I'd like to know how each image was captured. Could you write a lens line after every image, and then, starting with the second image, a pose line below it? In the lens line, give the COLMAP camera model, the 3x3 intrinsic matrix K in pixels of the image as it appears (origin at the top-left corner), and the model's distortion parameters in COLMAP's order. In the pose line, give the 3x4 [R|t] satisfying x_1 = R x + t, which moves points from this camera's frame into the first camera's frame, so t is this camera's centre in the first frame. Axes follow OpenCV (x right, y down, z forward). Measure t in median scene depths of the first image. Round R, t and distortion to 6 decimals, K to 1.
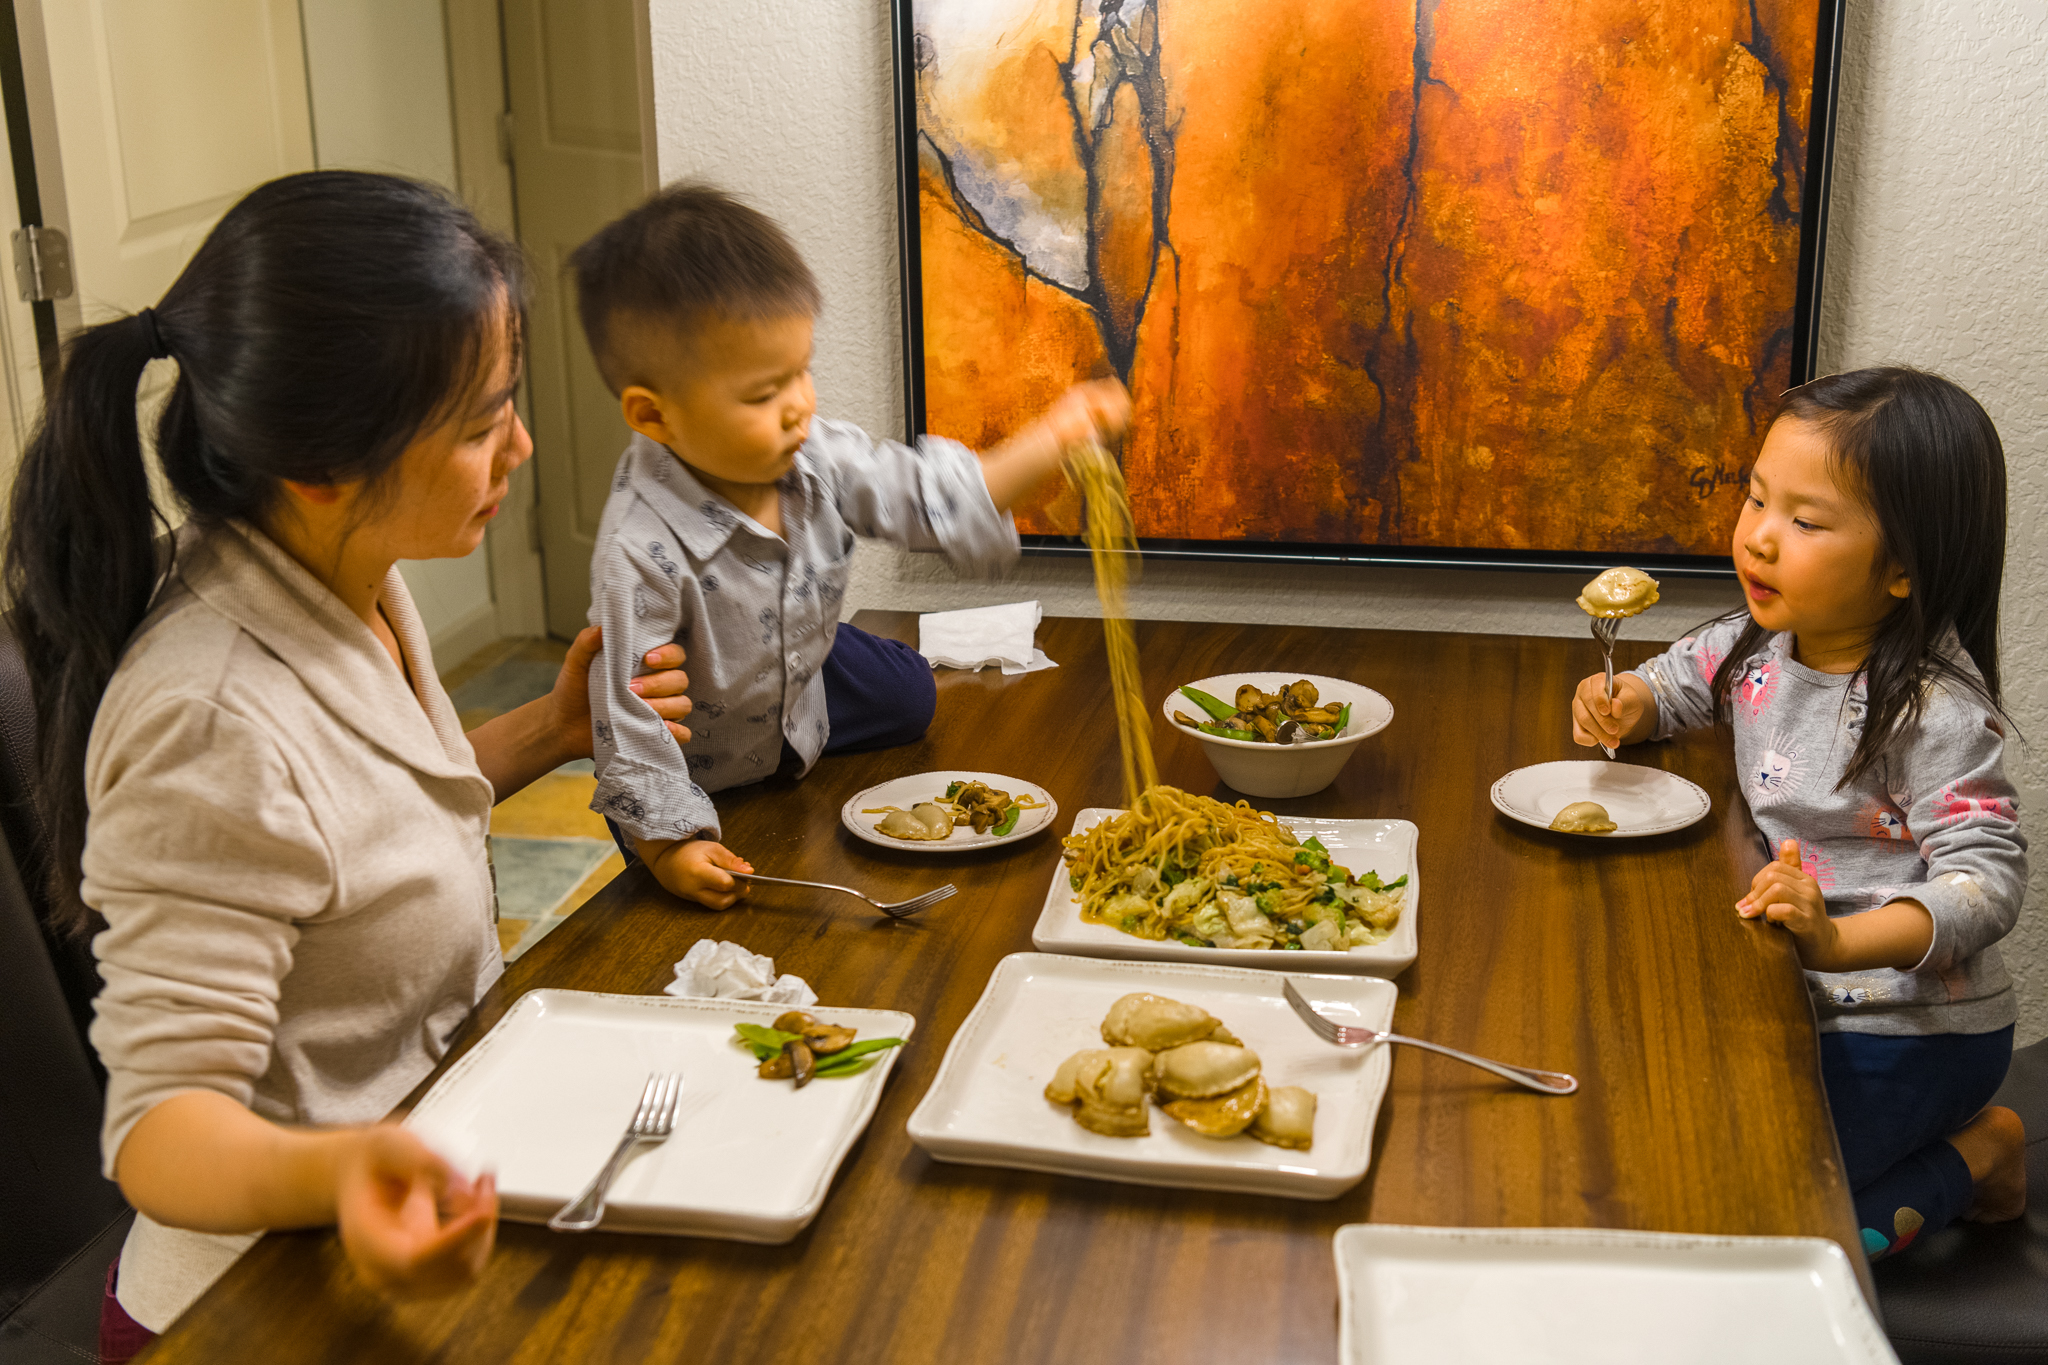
lens RADIAL K [[2484.4, 0, 1025.0], [0, 2484.4, 682.6], [0, 0, 1]] dist [-0.002236, 0.000000]
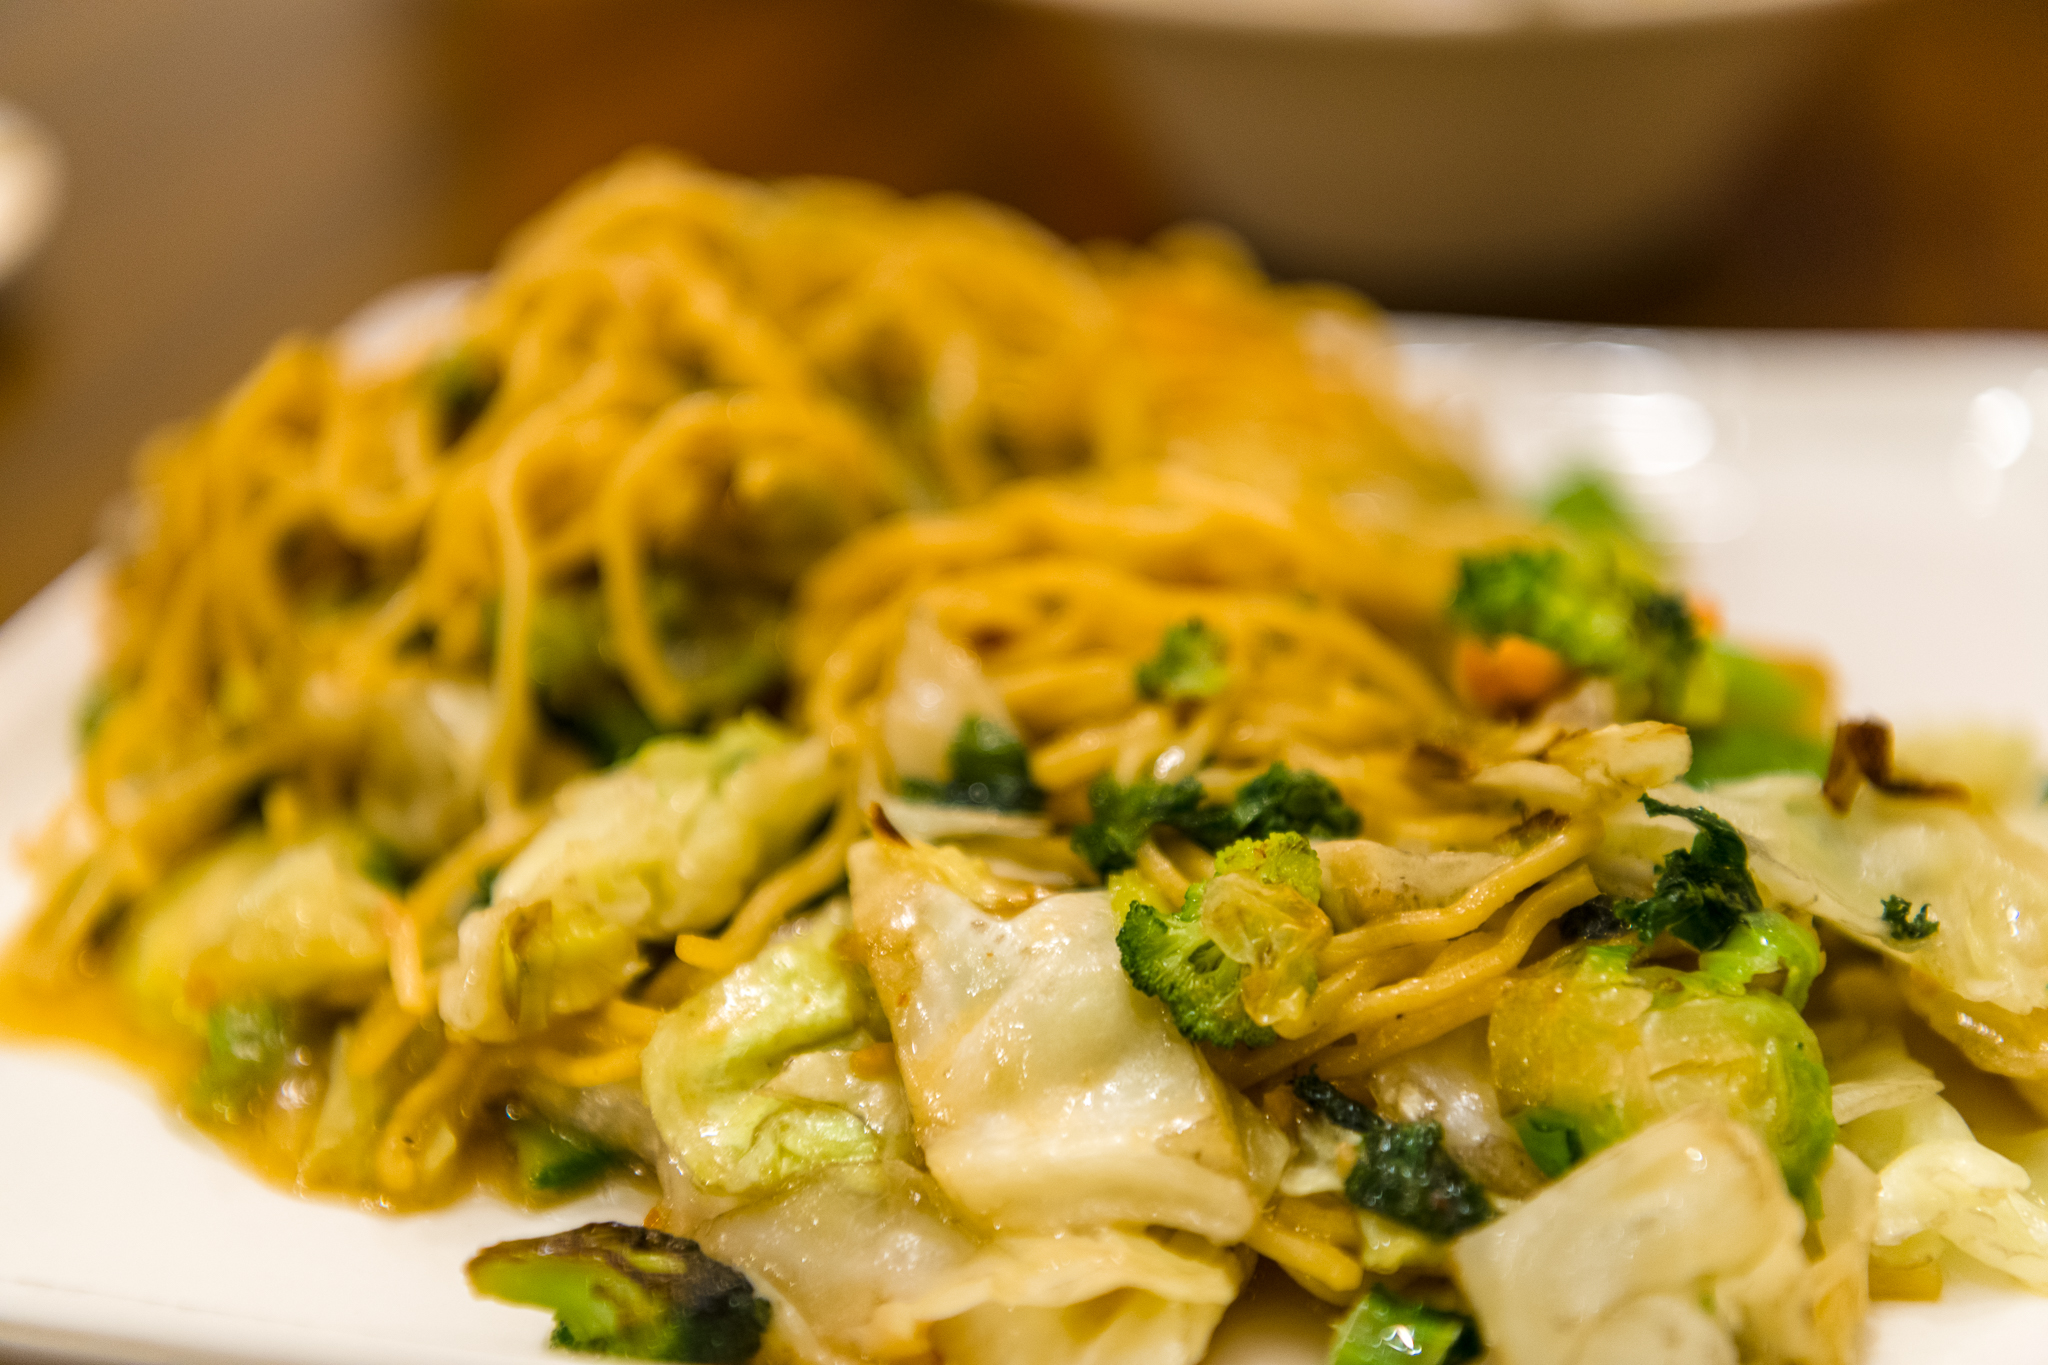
lens RADIAL K [[3292.2, 0, 1023.0], [0, 3292.2, 682.2], [0, 0, 1]] dist [0.053729, 0.000000]
pose [[0.998644, 0.009764, -0.051136, 0.095423], [-0.003866, 0.993453, 0.114175, 0.055303], [0.051916, -0.113823, 0.992144, 0.826316]]
